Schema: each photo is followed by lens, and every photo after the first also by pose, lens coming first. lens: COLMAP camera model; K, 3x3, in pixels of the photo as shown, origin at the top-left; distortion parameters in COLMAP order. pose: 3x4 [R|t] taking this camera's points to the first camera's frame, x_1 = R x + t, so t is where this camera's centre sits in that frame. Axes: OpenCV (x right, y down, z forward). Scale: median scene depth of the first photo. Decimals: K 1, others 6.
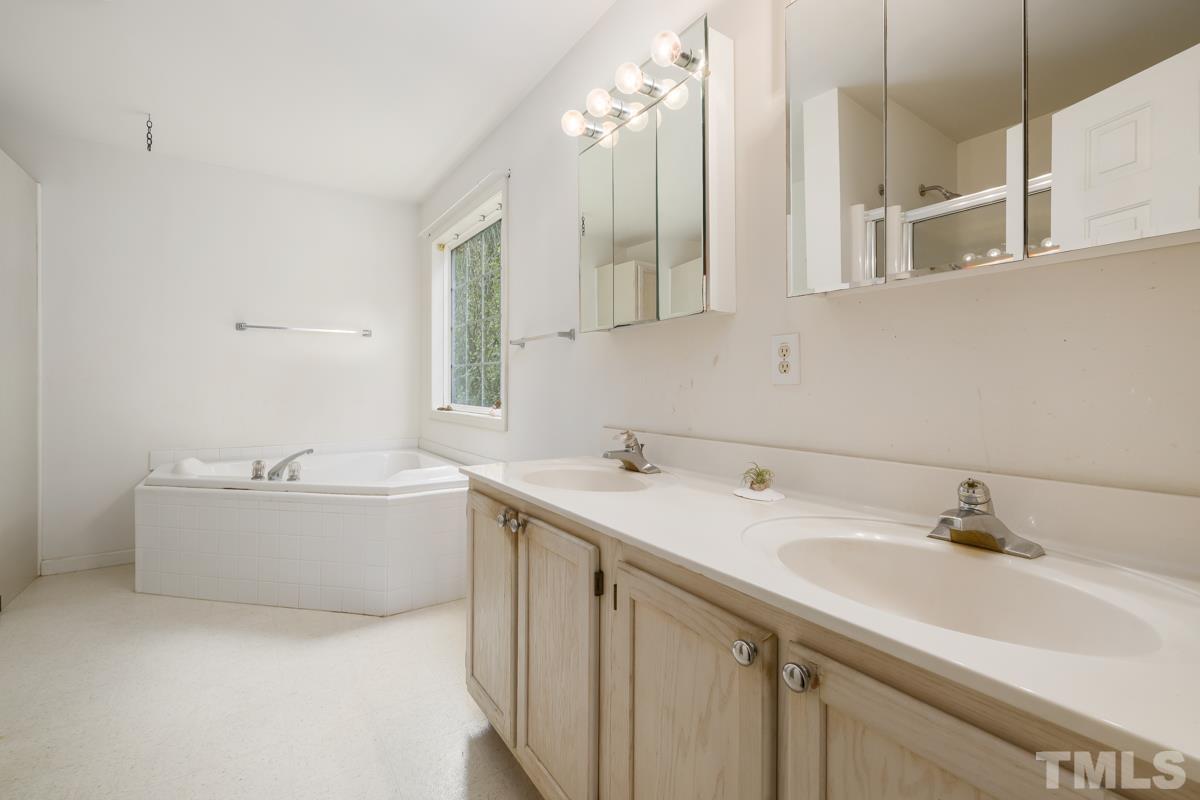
lens RADIAL K [[504.4, 0, 599.4], [0, 504.4, 396.0], [0, 0, 1]] dist [-0.003360, 0.000651]
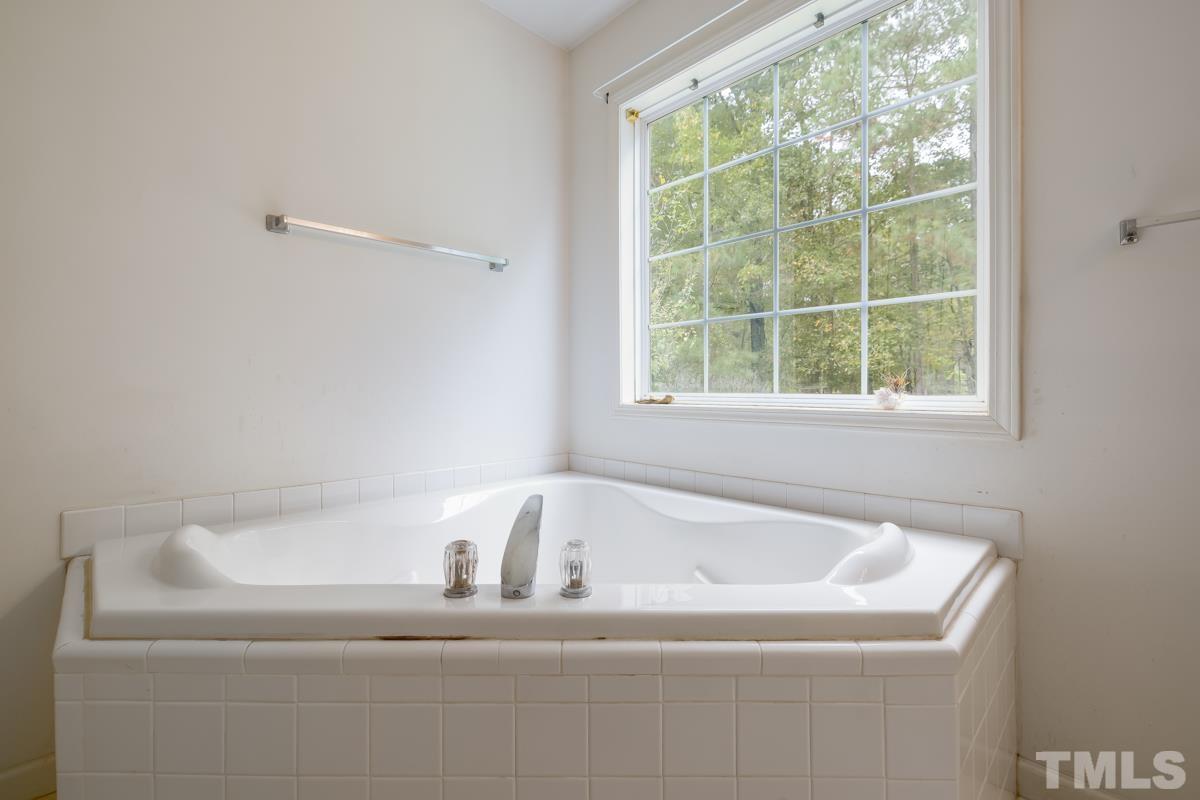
lens RADIAL K [[504.4, 0, 599.4], [0, 504.4, 396.1], [0, 0, 1]] dist [-0.003360, 0.000651]
pose [[0.986543, -0.007663, 0.163324, -0.547281], [0.008193, 0.999963, -0.002572, 0.024710], [-0.163299, 0.003876, 0.986569, 0.549191]]
